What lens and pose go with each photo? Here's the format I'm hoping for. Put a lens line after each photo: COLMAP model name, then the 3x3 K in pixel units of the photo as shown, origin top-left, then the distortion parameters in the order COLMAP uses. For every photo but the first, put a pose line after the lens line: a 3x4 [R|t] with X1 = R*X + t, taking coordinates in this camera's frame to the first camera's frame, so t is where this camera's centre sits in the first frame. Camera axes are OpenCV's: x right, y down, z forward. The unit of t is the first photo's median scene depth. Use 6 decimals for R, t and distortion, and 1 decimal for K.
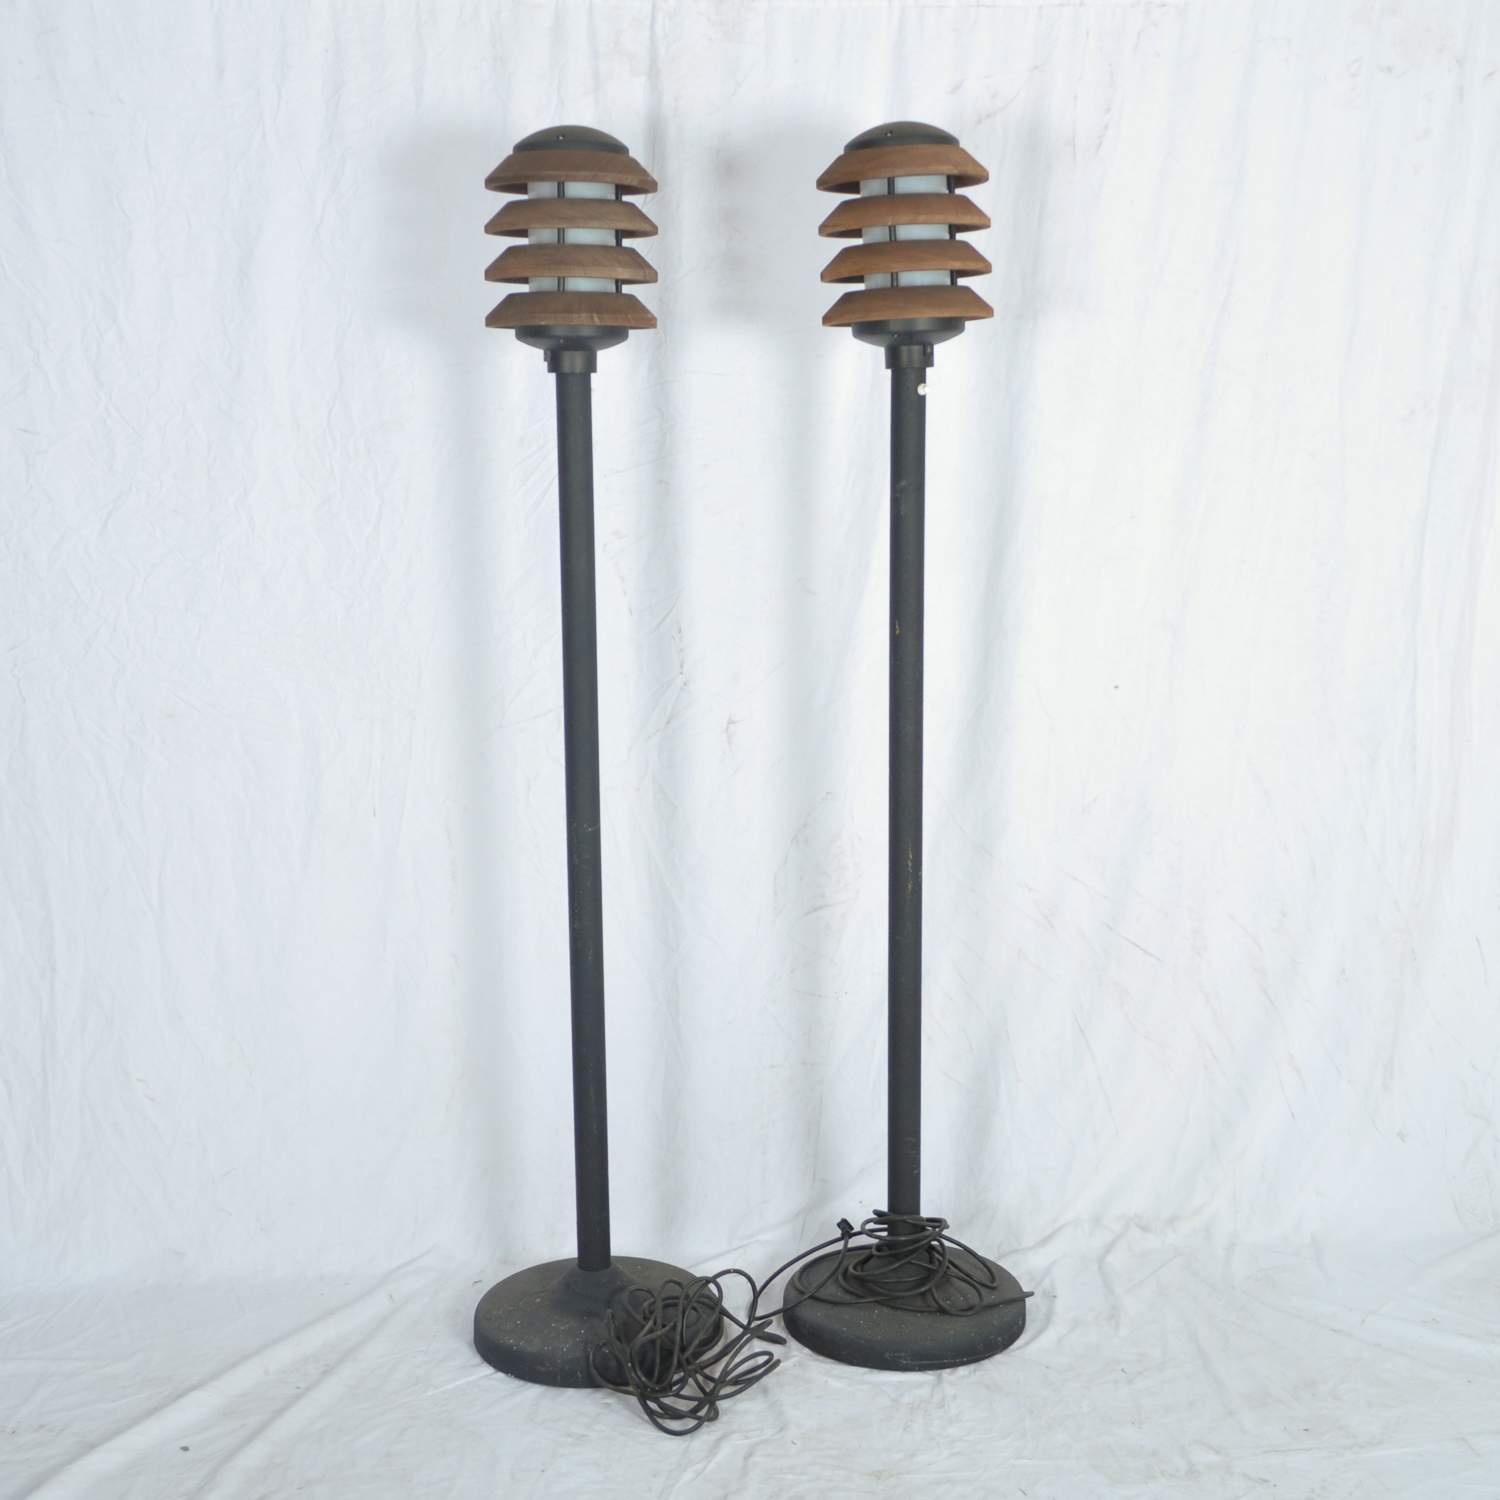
lens RADIAL K [[2168.9, 0, 733.7], [0, 2168.9, 740.1], [0, 0, 1]] dist [-0.018836, 0.000000]
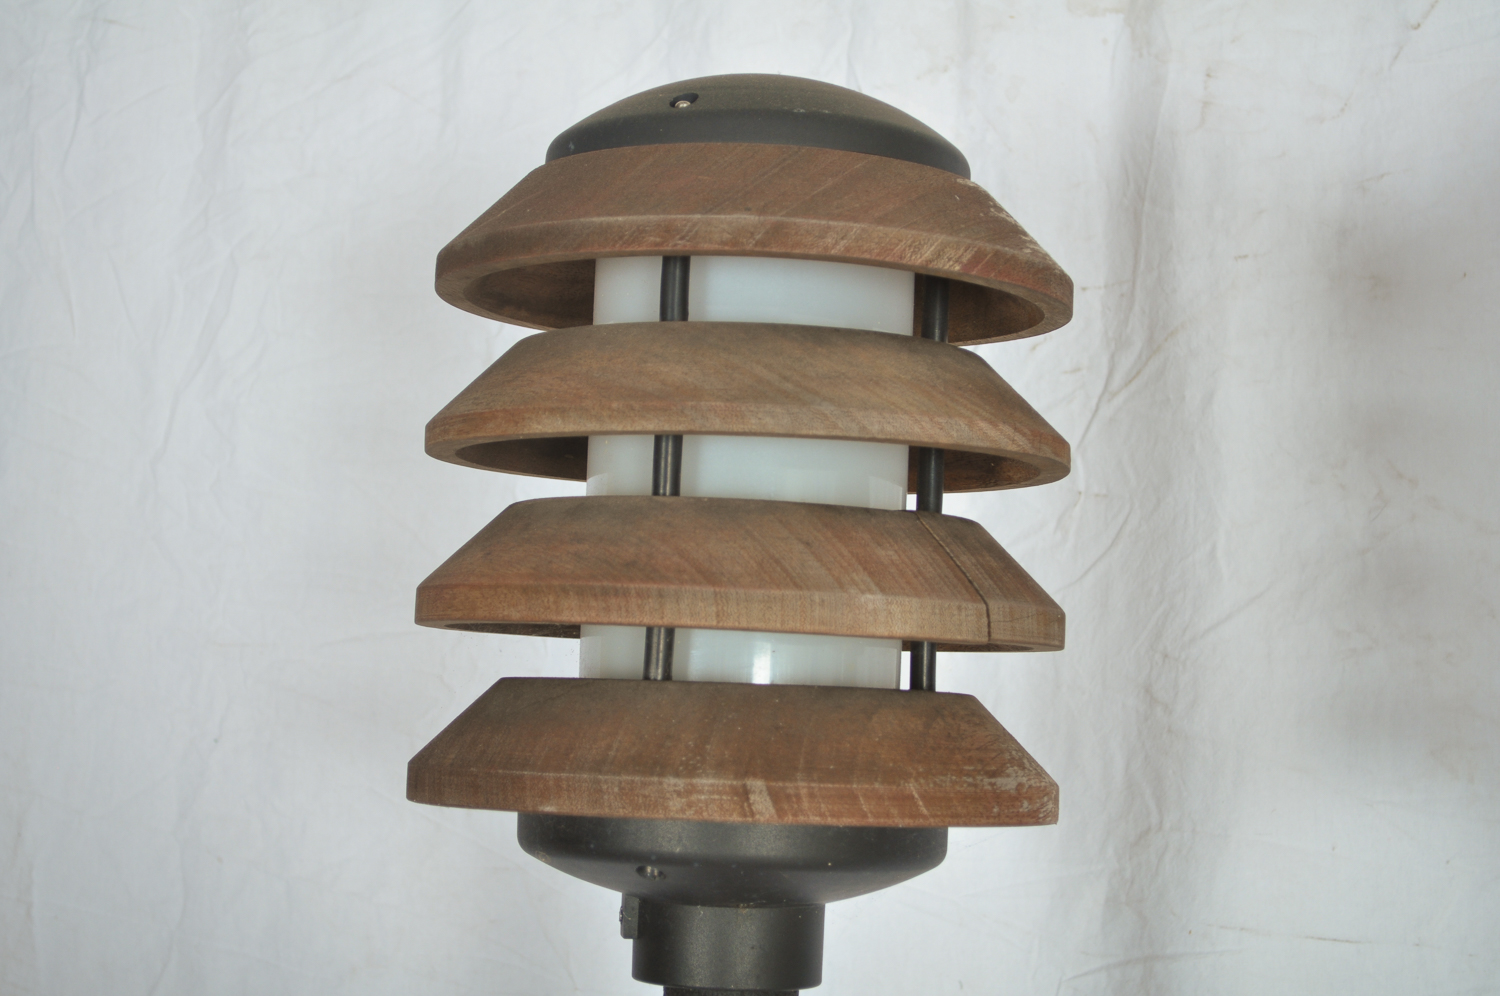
lens RADIAL K [[2589.4, 0, 744.0], [0, 2589.4, 492.2], [0, 0, 1]] dist [-0.009447, 0.000000]
pose [[0.962713, 0.006528, -0.270447, 0.012030], [-0.072493, 0.969372, -0.234653, -0.153666], [0.260632, 0.245509, 0.933700, 0.694290]]
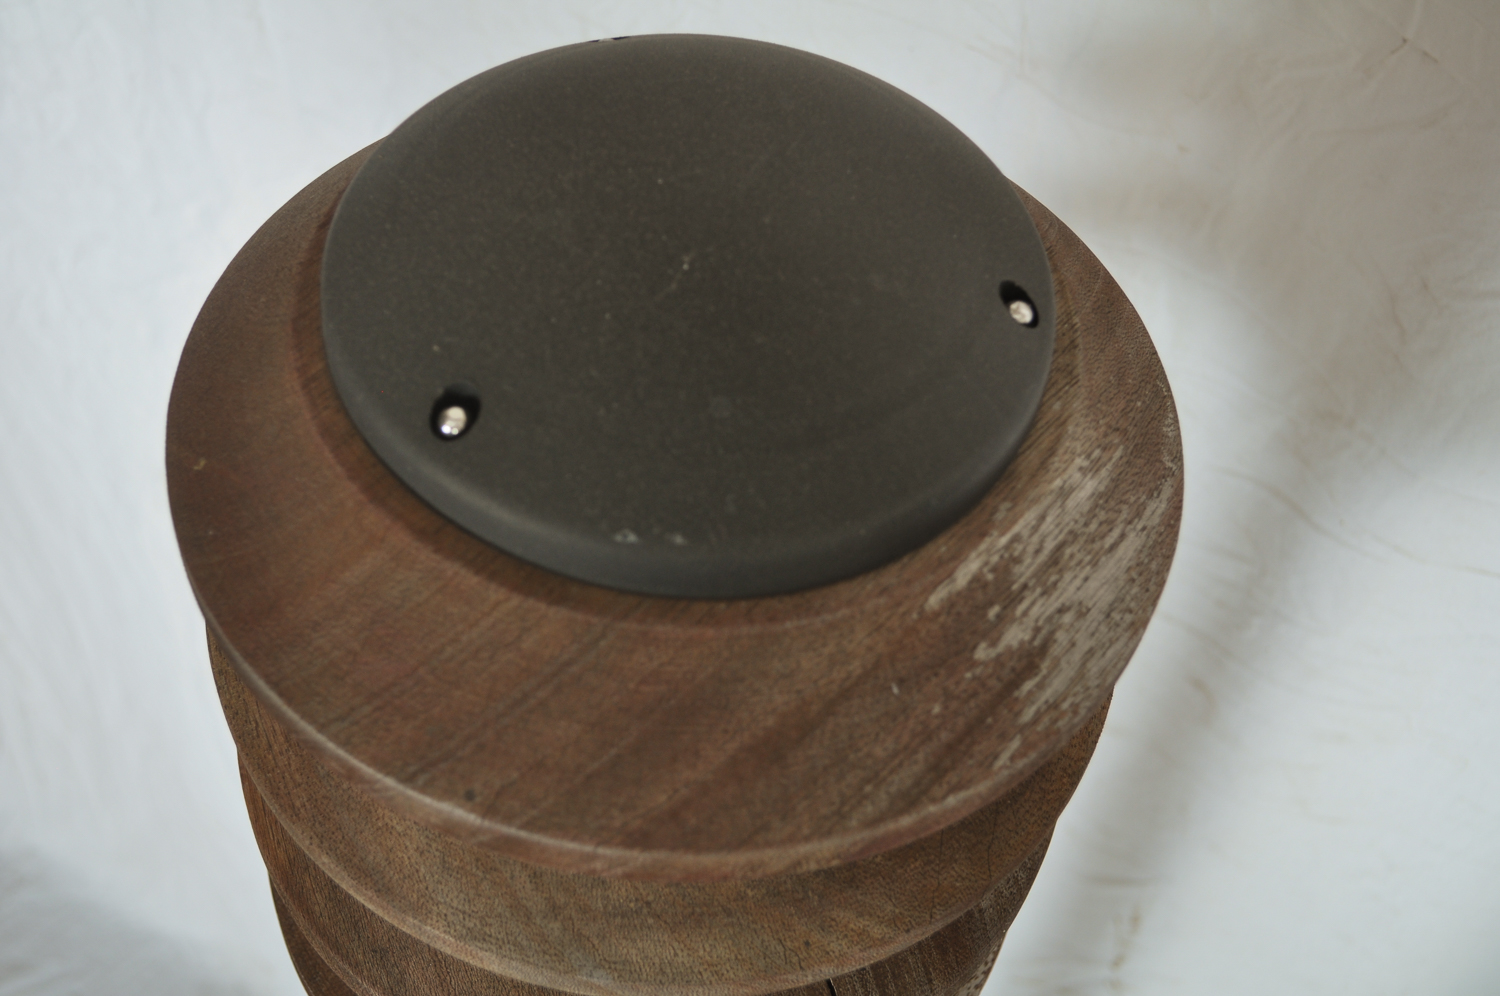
lens RADIAL K [[1807.7, 0, 748.1], [0, 1807.7, 498.8], [0, 0, 1]] dist [-0.020733, 0.000000]
pose [[0.825065, 0.476108, -0.304285, -0.022980], [-0.160686, 0.713990, 0.681468, -0.347319], [0.541709, -0.513360, 0.665592, 0.893278]]
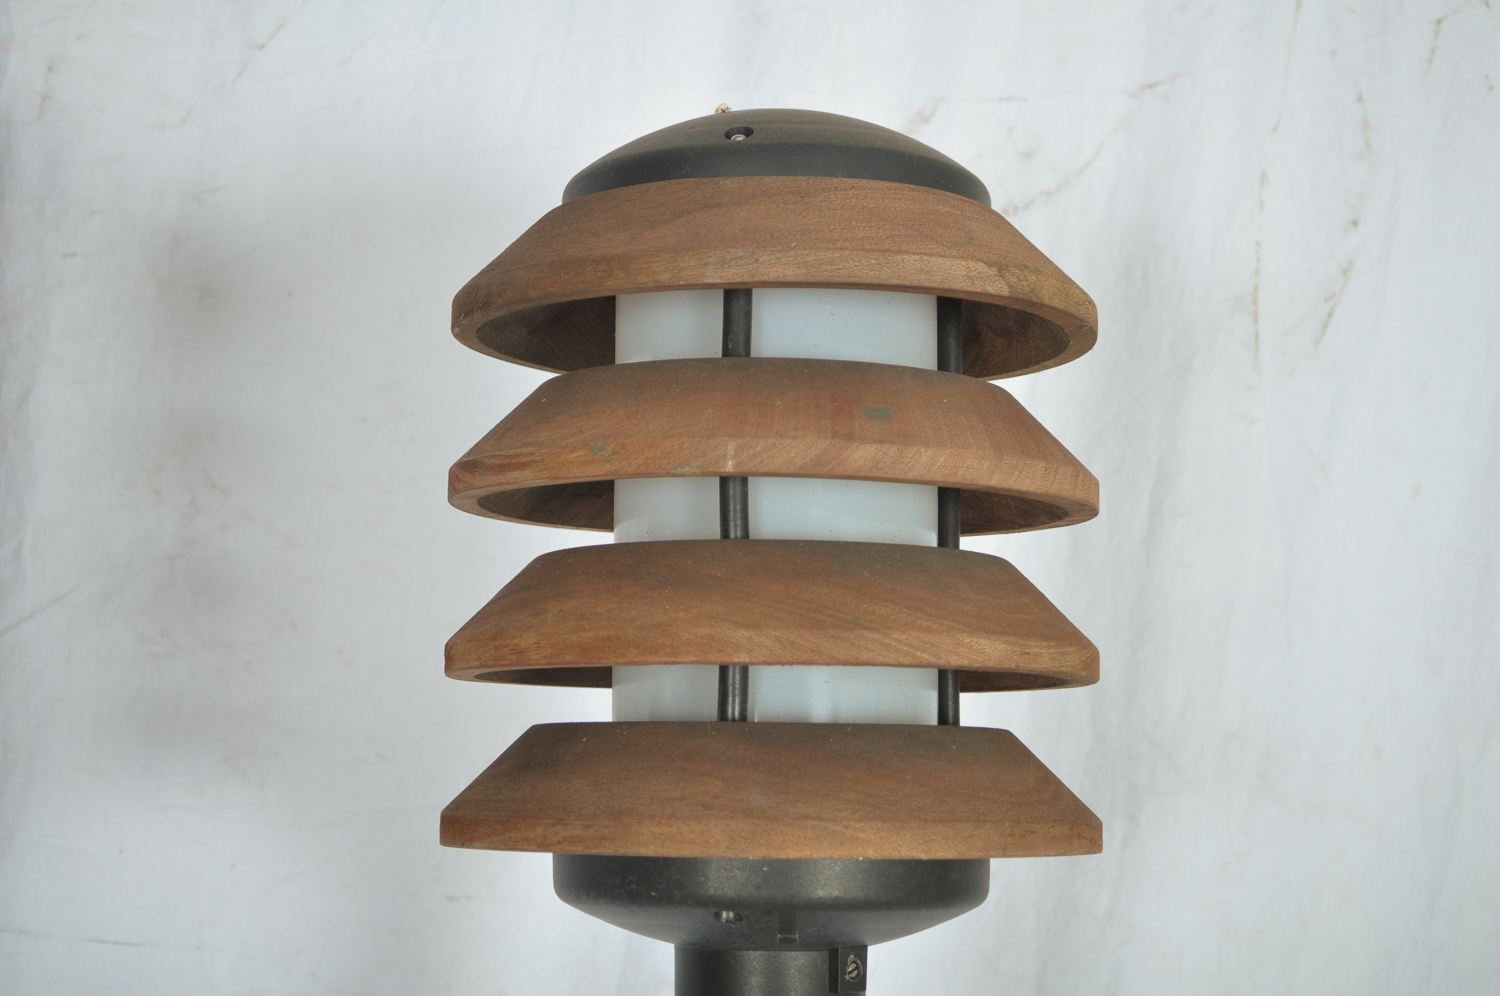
lens RADIAL K [[2589.4, 0, 744.1], [0, 2589.4, 493.7], [0, 0, 1]] dist [-0.009447, 0.000000]
pose [[0.991890, 0.071148, 0.105324, 0.041690], [-0.041623, 0.964780, -0.259744, -0.154119], [-0.120095, 0.253253, 0.959917, 0.694317]]
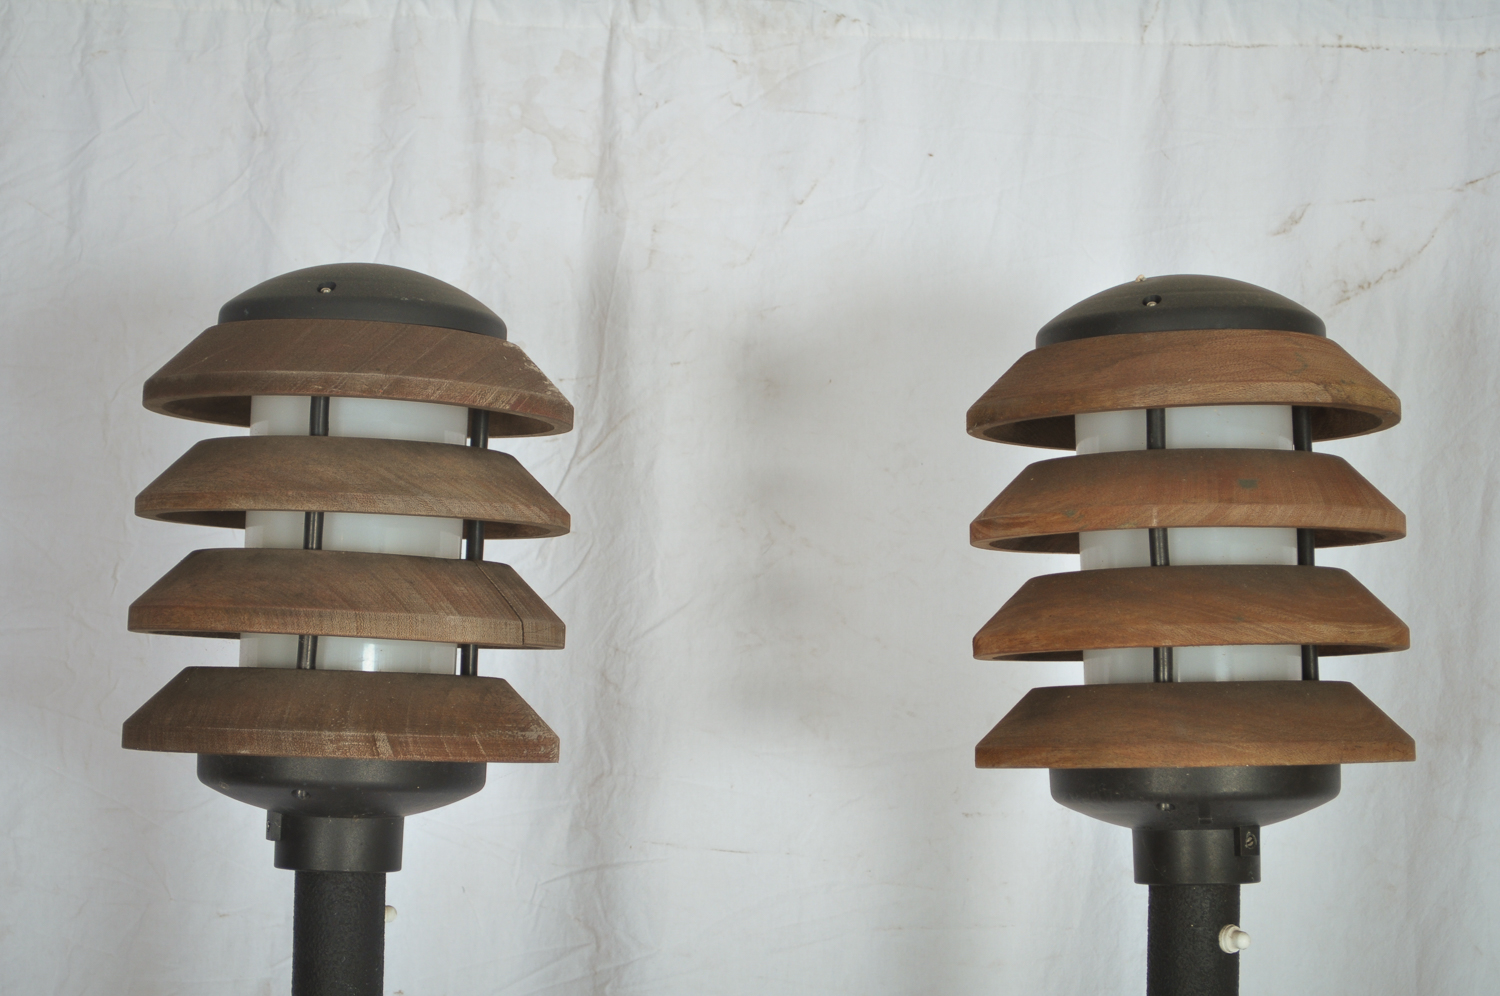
lens RADIAL K [[2903.5, 0, 743.0], [0, 2903.5, 490.3], [0, 0, 1]] dist [0.008169, 0.000000]
pose [[0.998628, 0.026900, -0.044921, 0.021103], [-0.036596, 0.972171, -0.231396, -0.116951], [0.037447, 0.232722, 0.971822, 0.473737]]
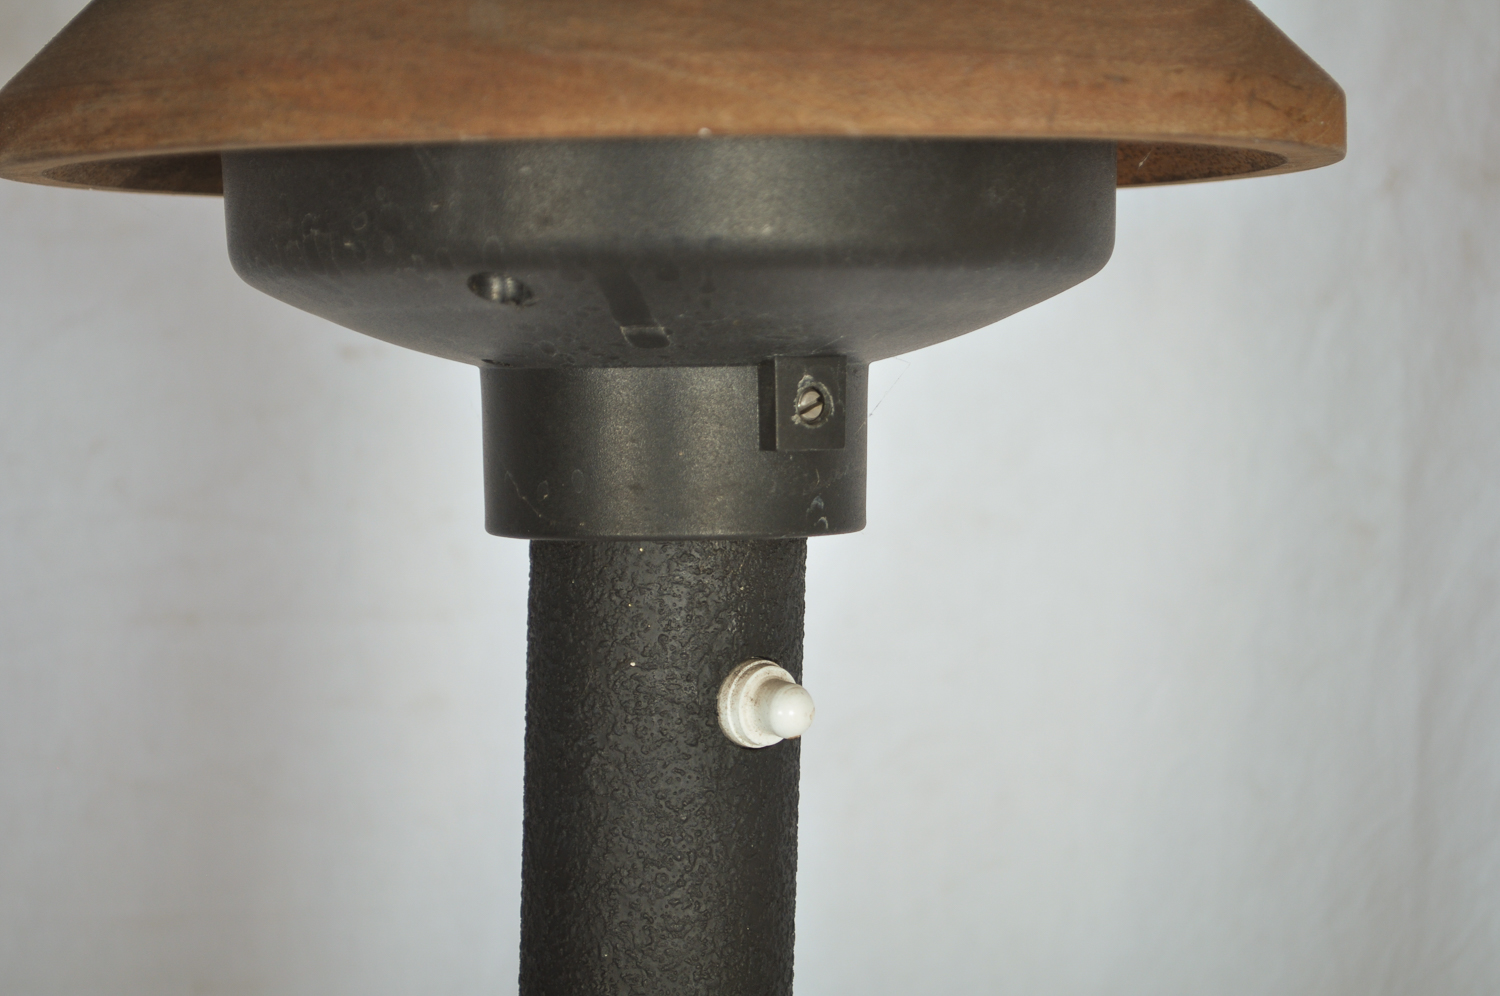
lens RADIAL K [[3349.7, 0, 745.9], [0, 3349.7, 510.0], [0, 0, 1]] dist [-0.052593, 0.000000]
pose [[0.997612, 0.038835, -0.057116, 0.097343], [-0.043963, 0.994839, -0.091444, -0.156020], [0.053270, 0.093737, 0.994171, 0.808220]]
